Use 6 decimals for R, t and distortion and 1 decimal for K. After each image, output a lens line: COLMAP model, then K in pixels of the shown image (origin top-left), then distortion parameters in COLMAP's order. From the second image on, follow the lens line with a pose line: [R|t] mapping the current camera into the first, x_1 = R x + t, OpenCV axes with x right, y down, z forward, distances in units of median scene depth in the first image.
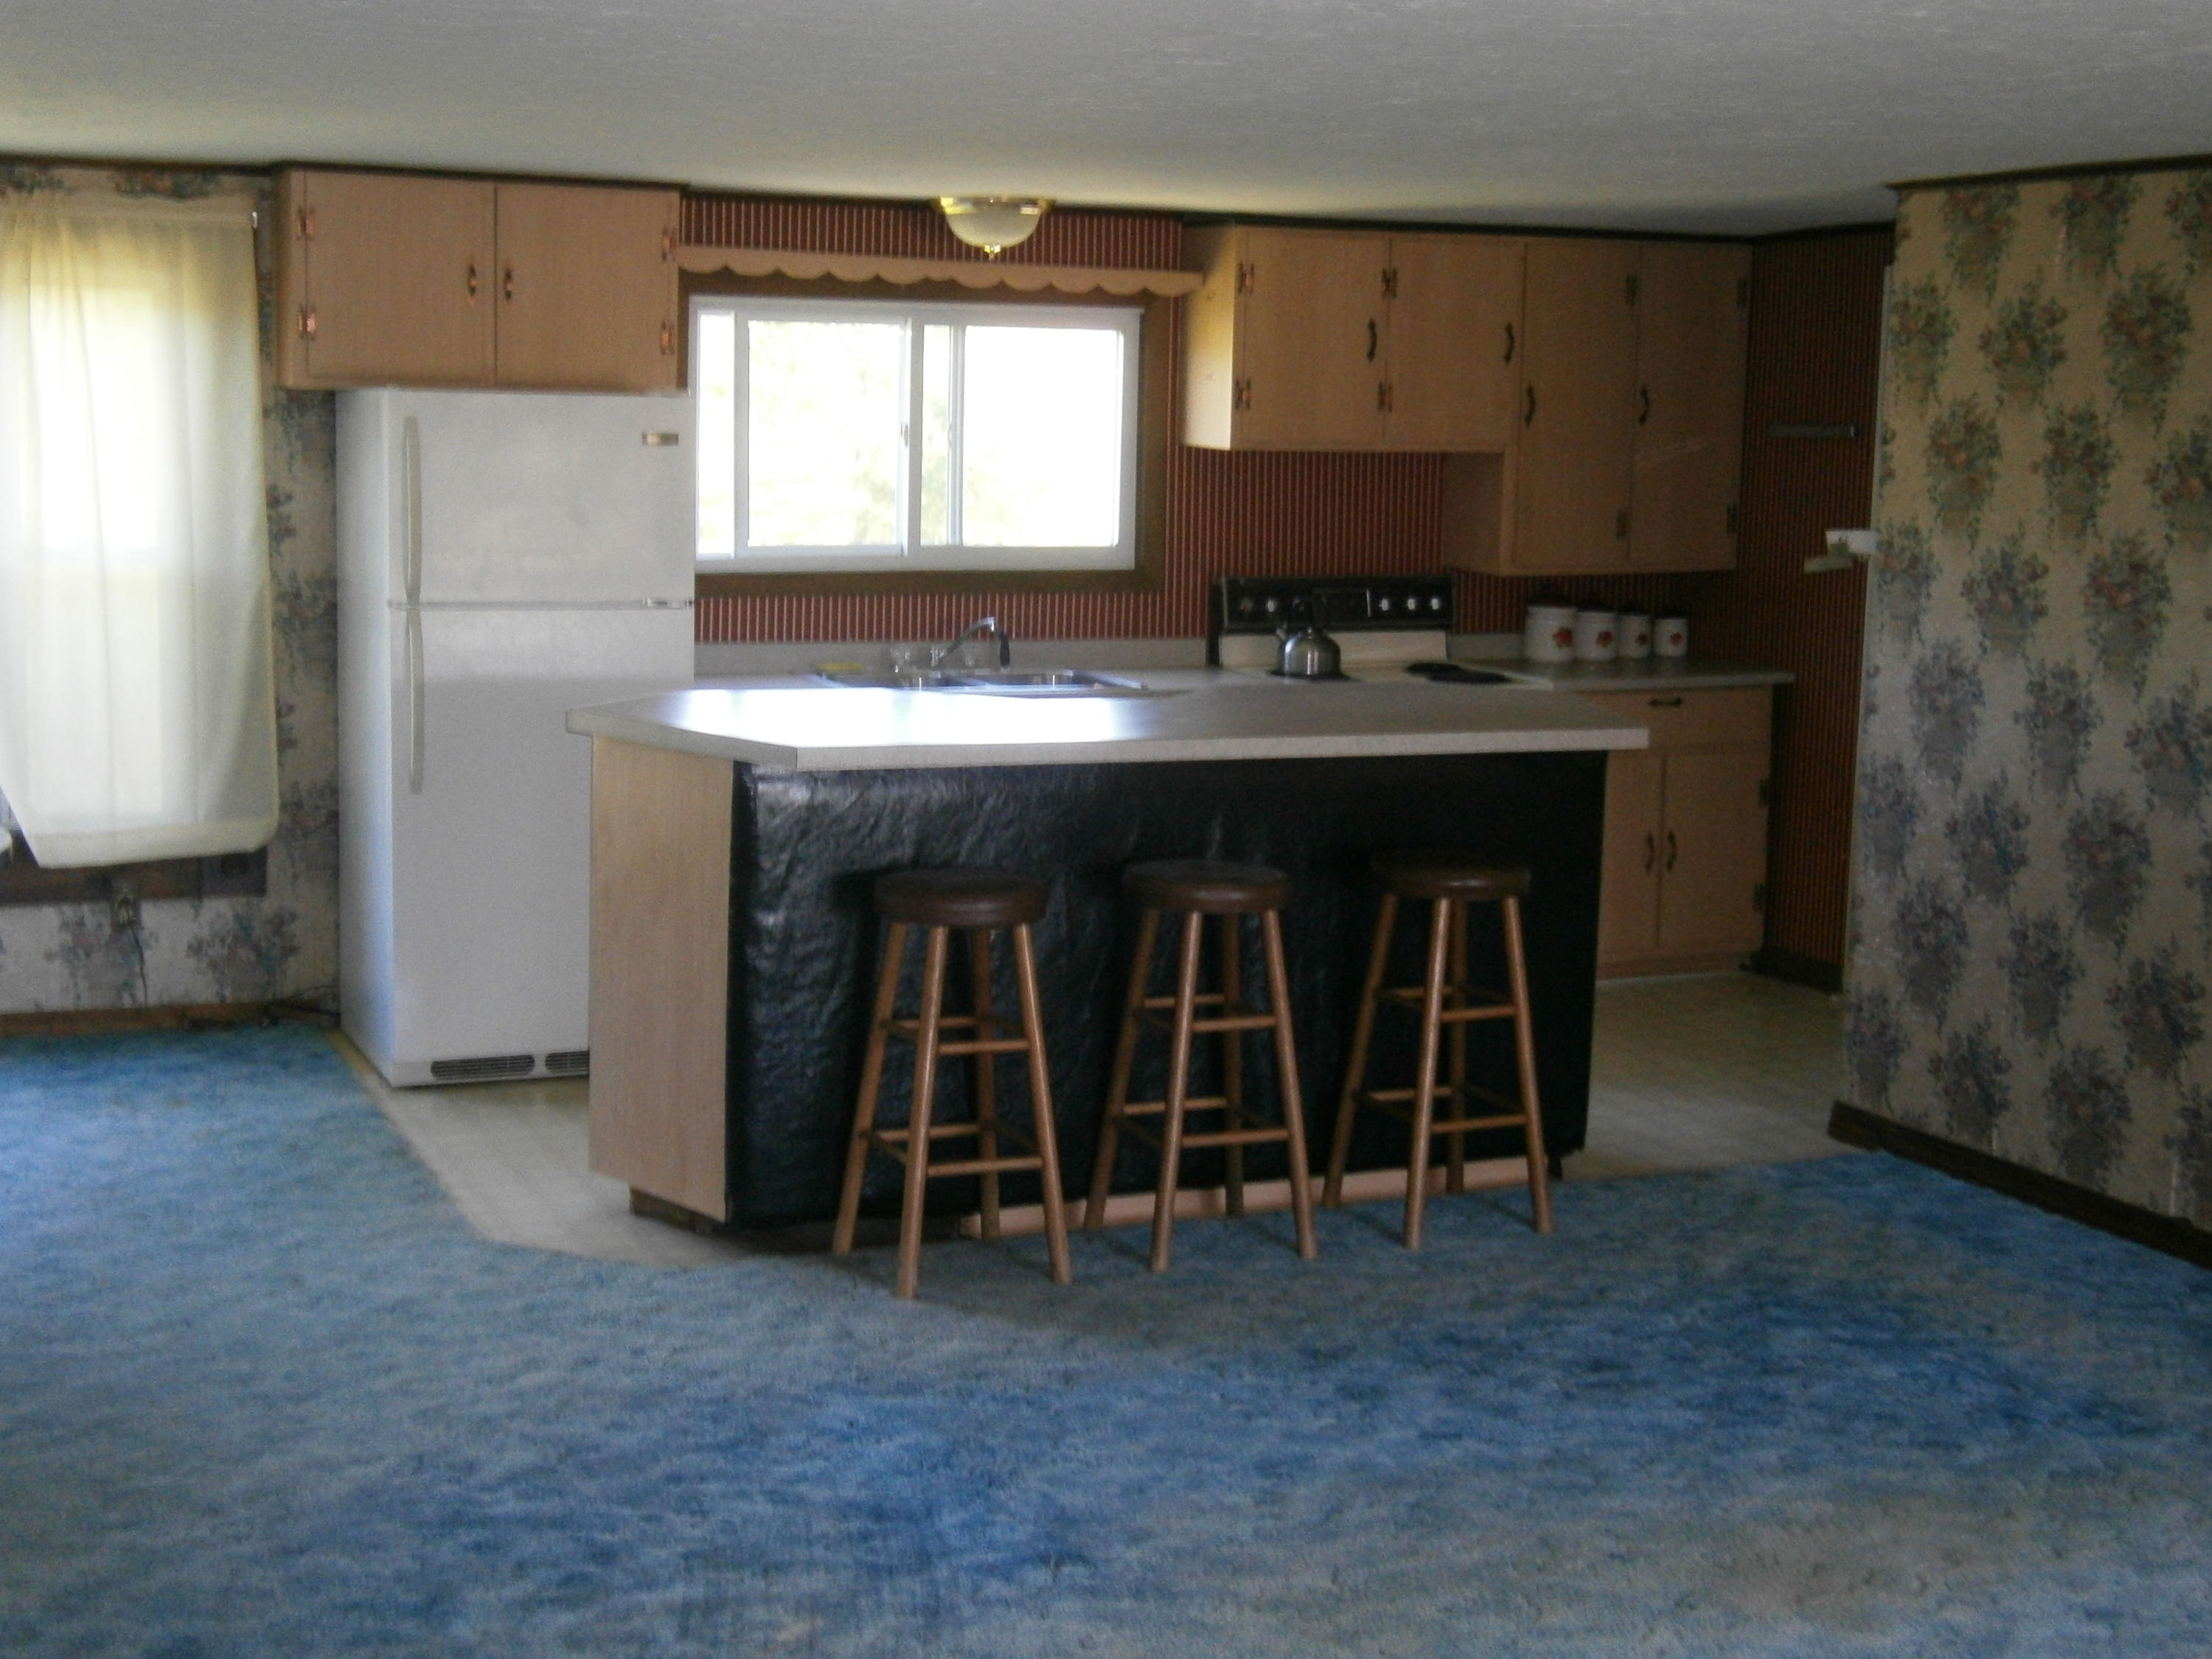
lens RADIAL K [[2952.2, 0, 1088.6], [0, 2952.2, 830.3], [0, 0, 1]] dist [-0.016850, 0.000000]
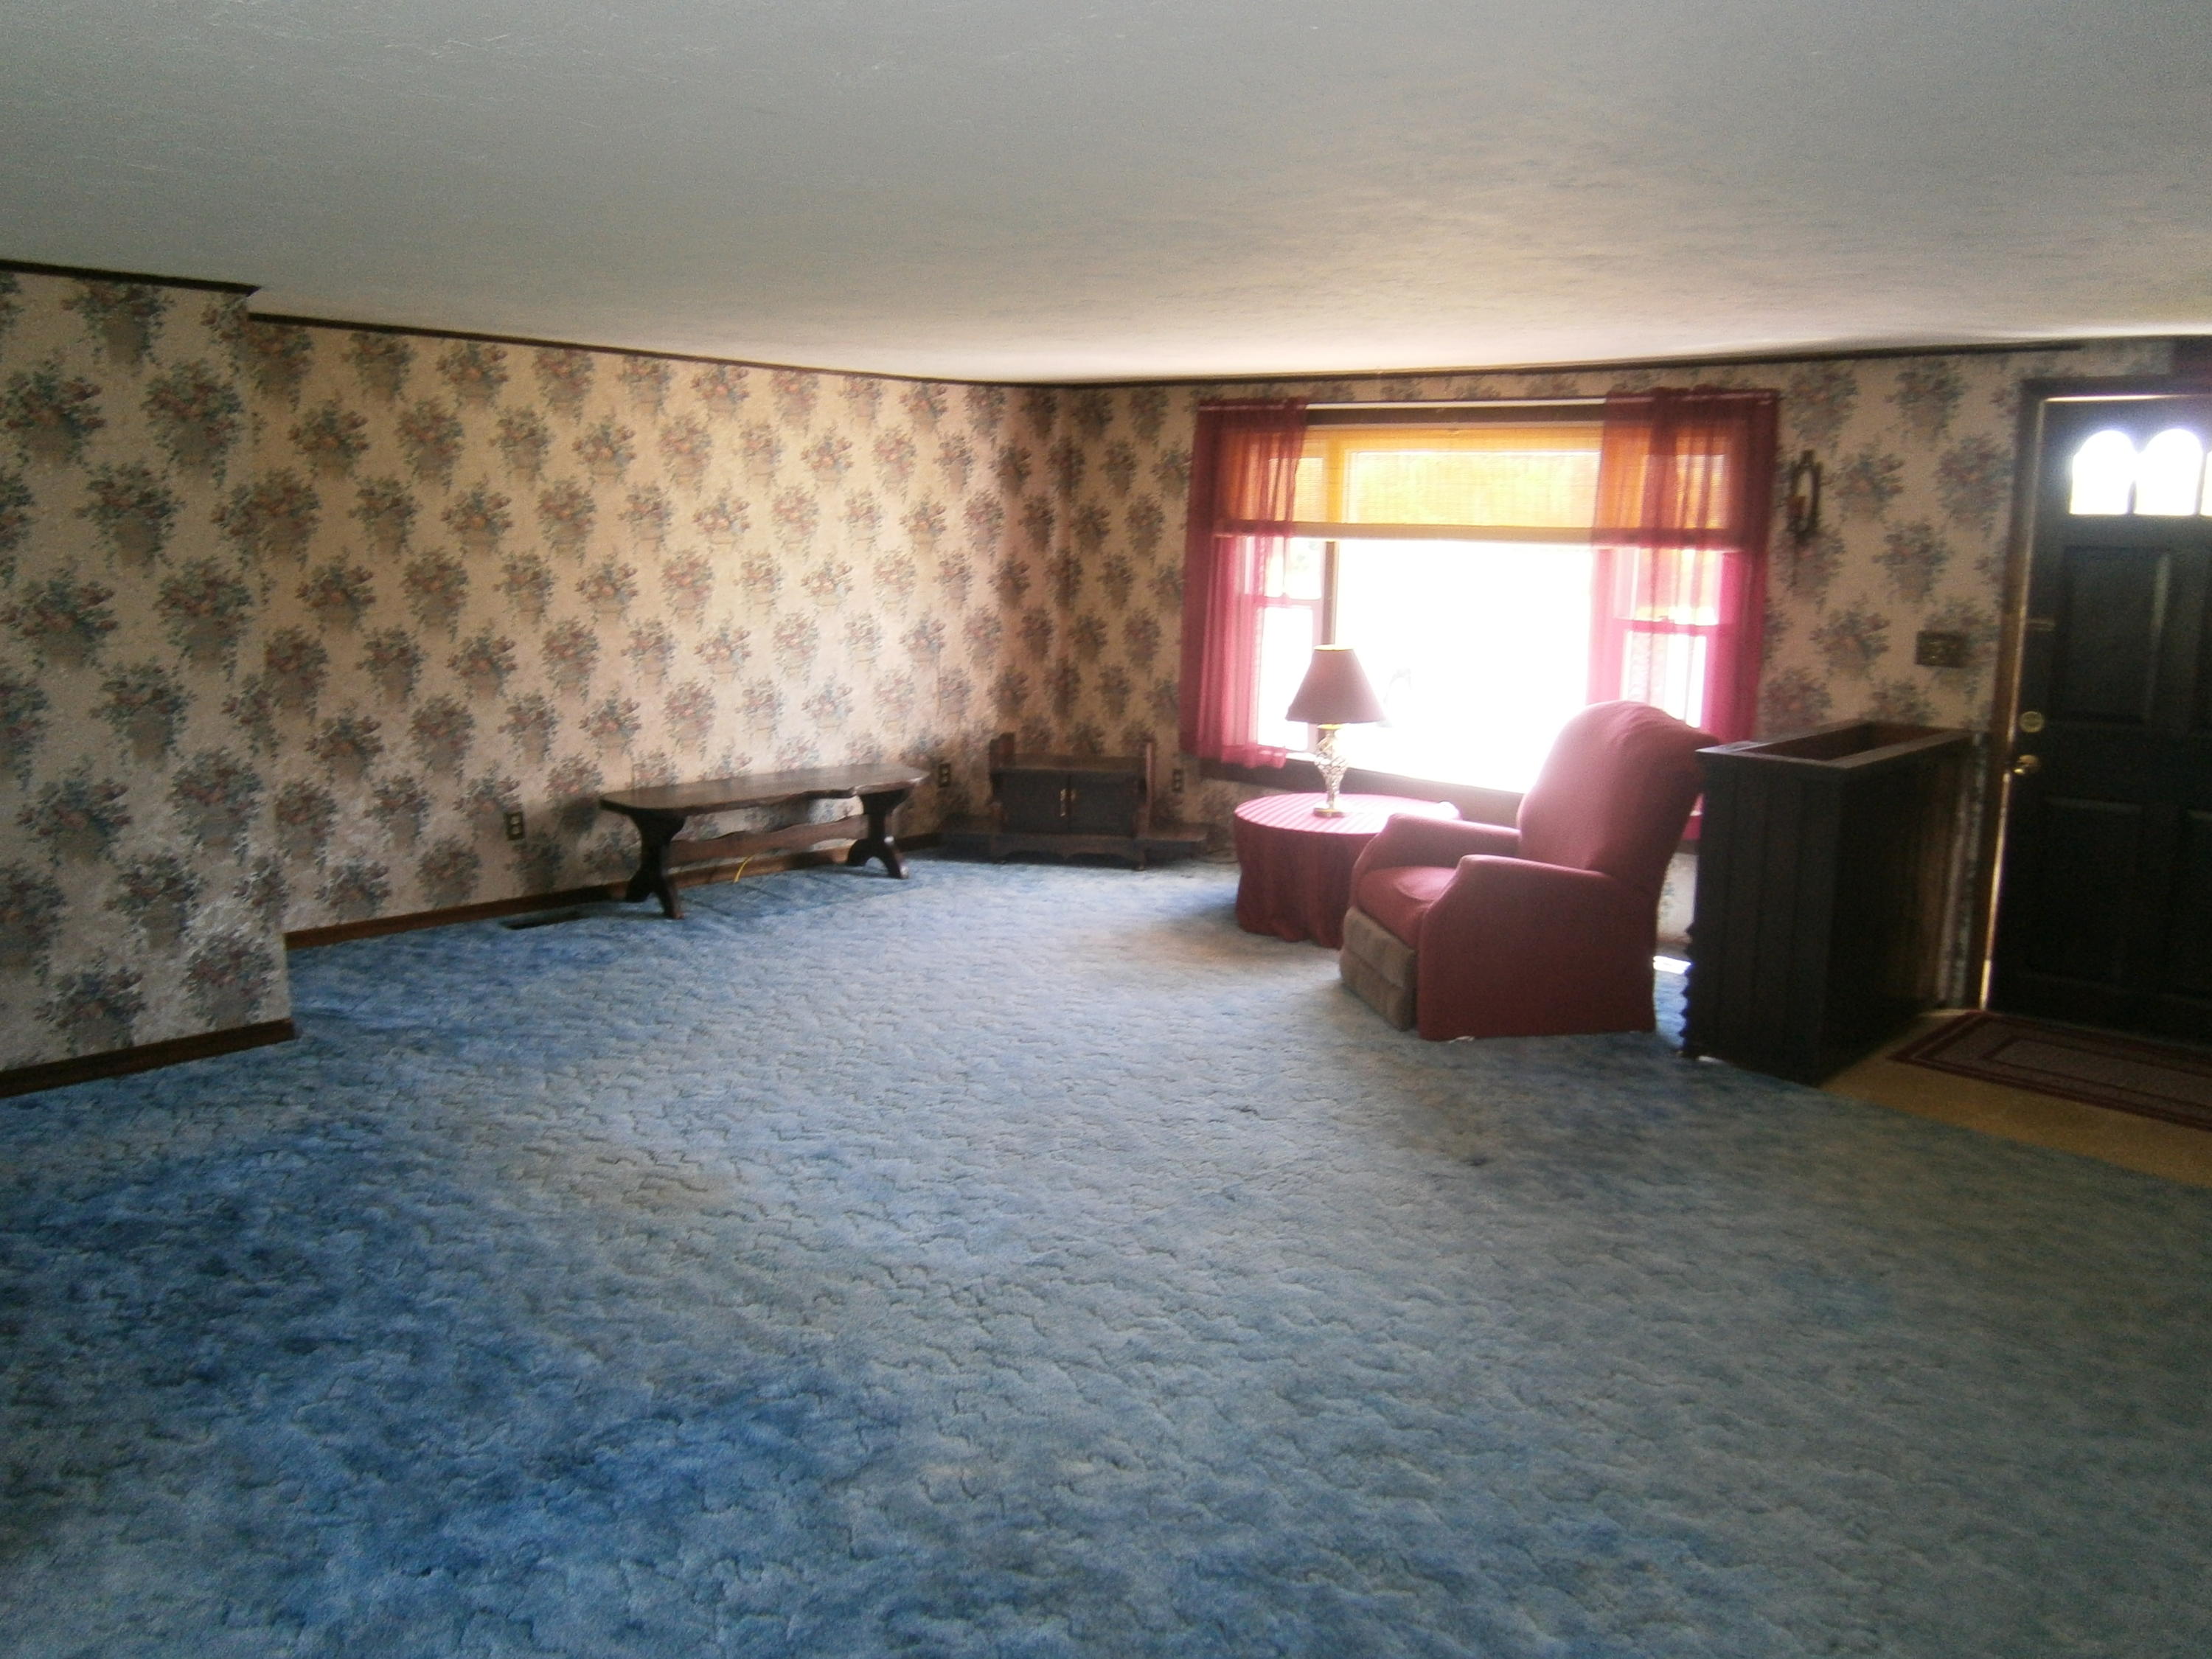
lens RADIAL K [[1729.2, 0, 1106.0], [0, 1729.2, 827.0], [0, 0, 1]] dist [-0.049175, 0.033122]
pose [[-0.409011, -0.183632, 0.893862, -0.625216], [0.090700, 0.966512, 0.240059, -0.140917], [-0.908011, 0.179259, -0.378659, 0.995254]]
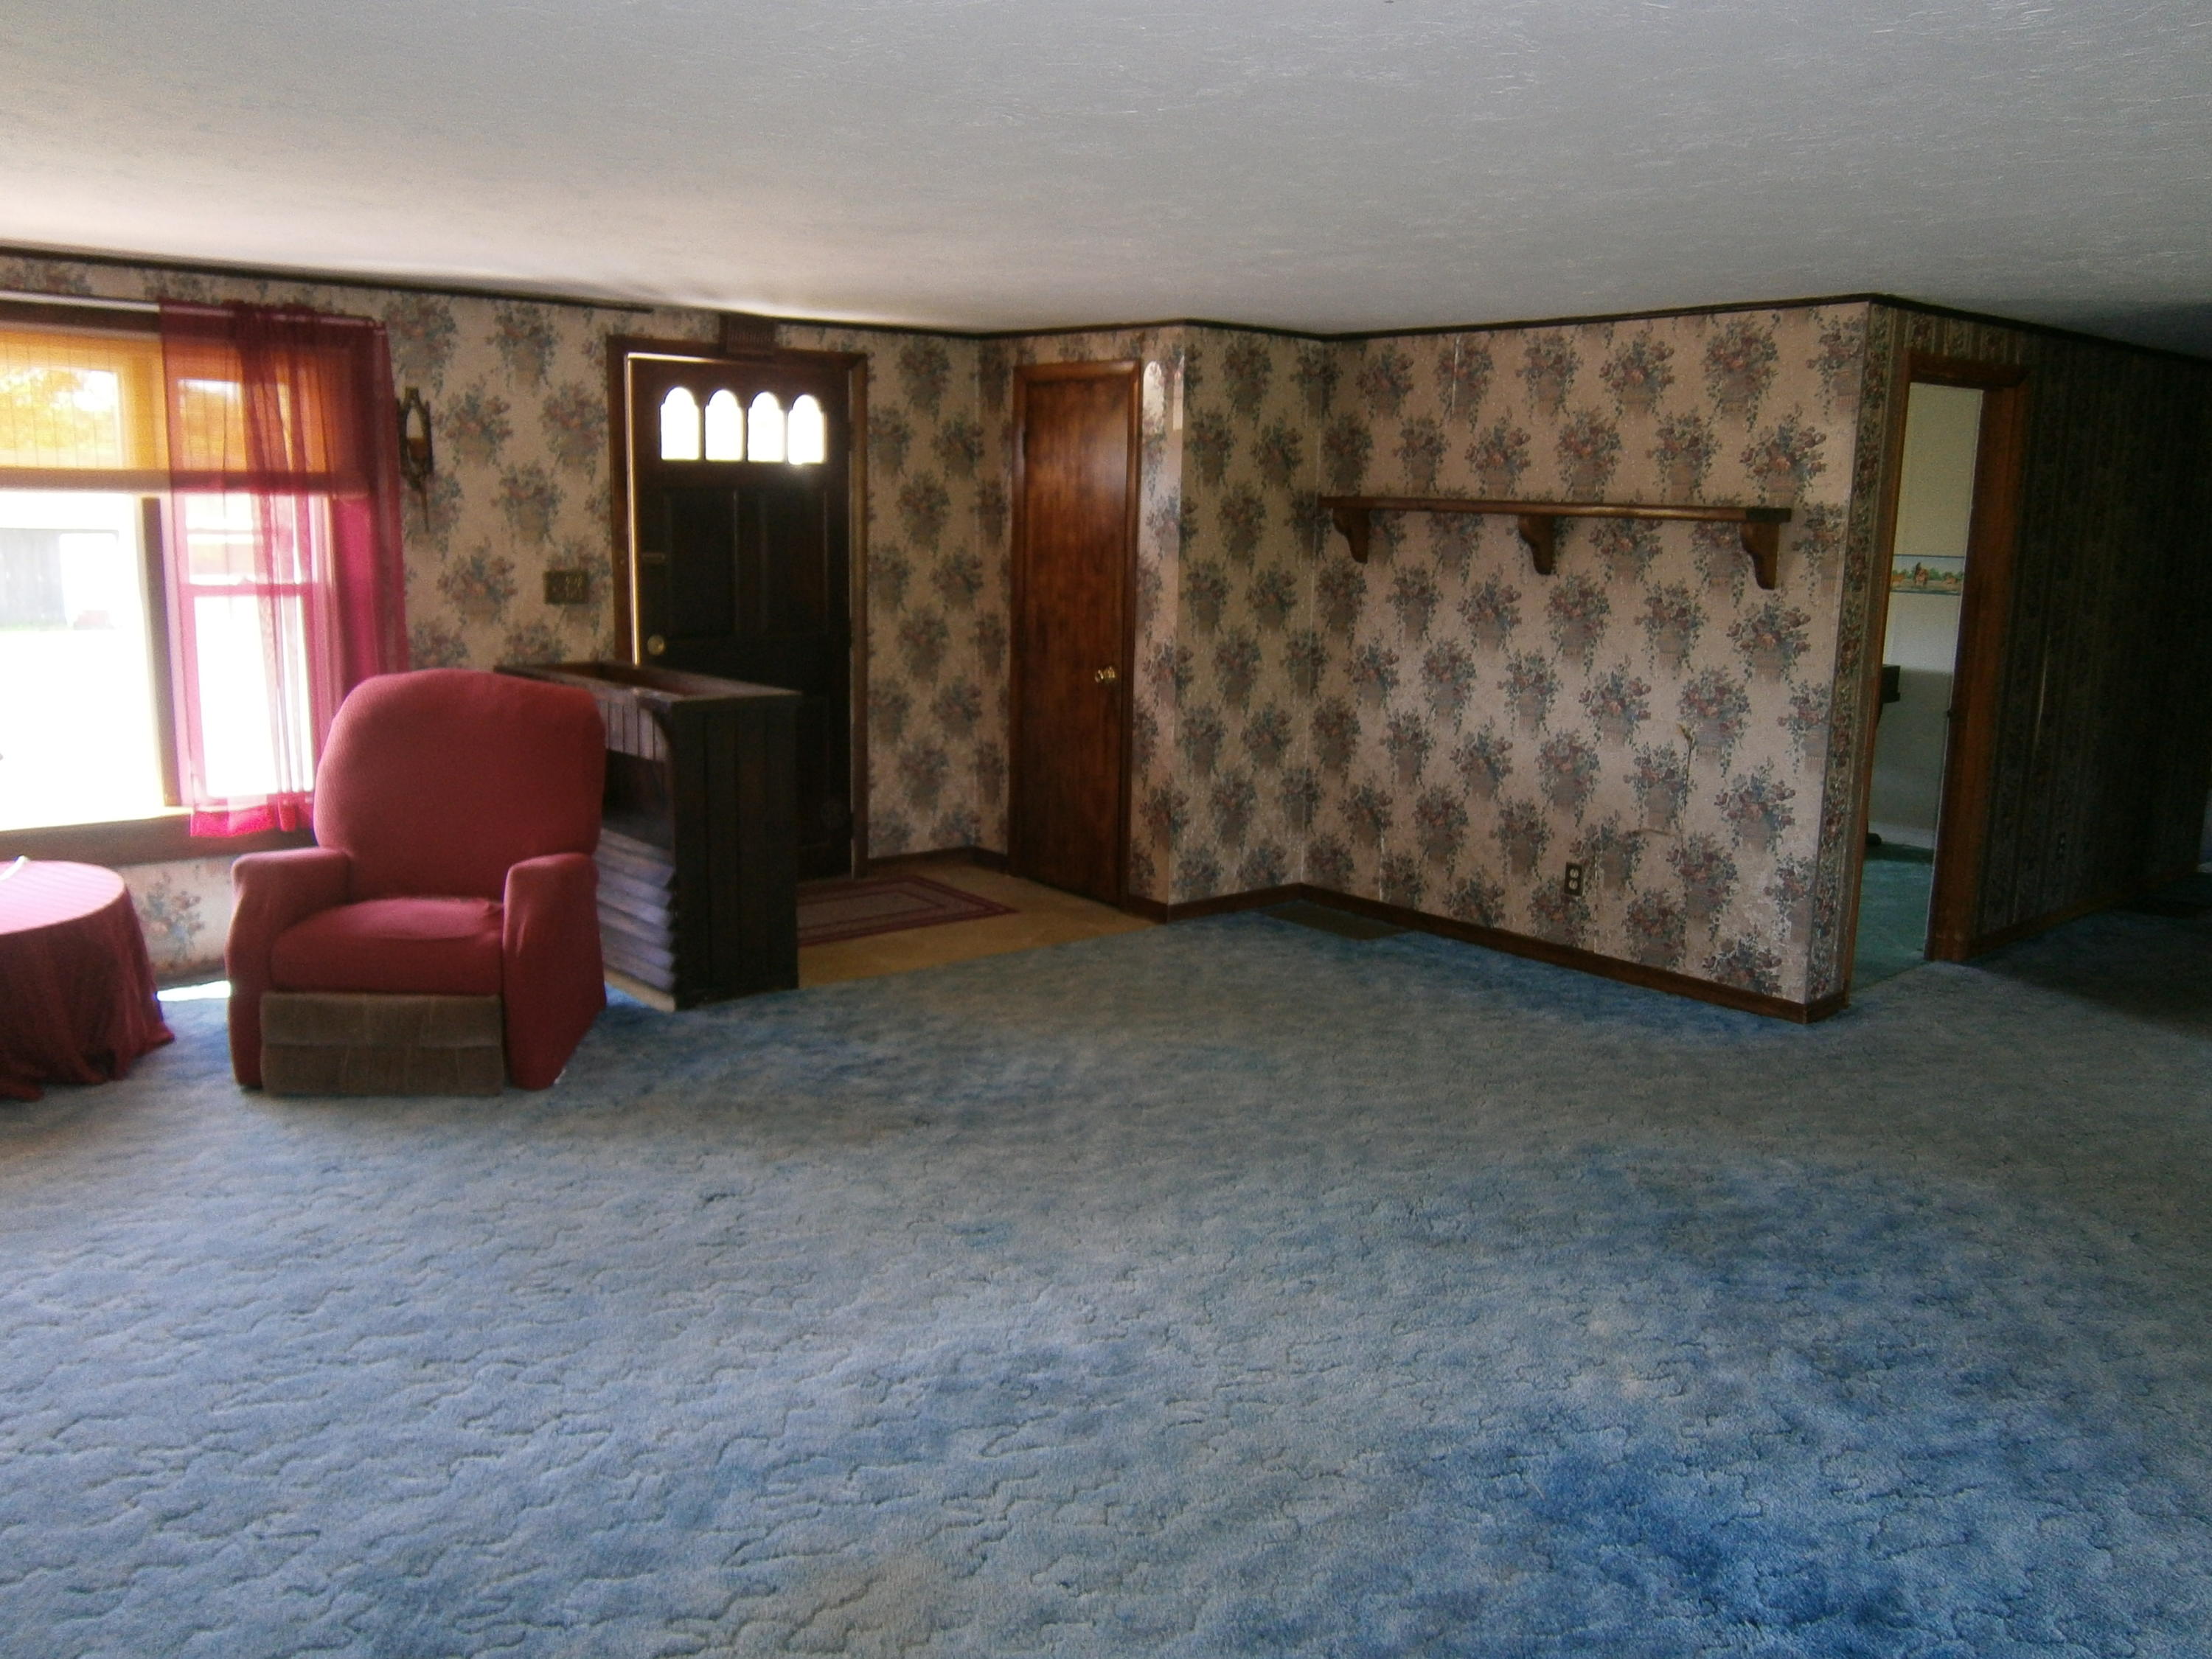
lens RADIAL K [[1729.2, 0, 1112.3], [0, 1729.2, 829.4], [0, 0, 1]] dist [-0.049175, 0.033122]
pose [[-0.941543, 0.025924, -0.335894, 0.302337], [-0.078699, 0.952524, 0.294117, -0.154326], [0.327572, 0.303359, -0.894802, 1.309196]]
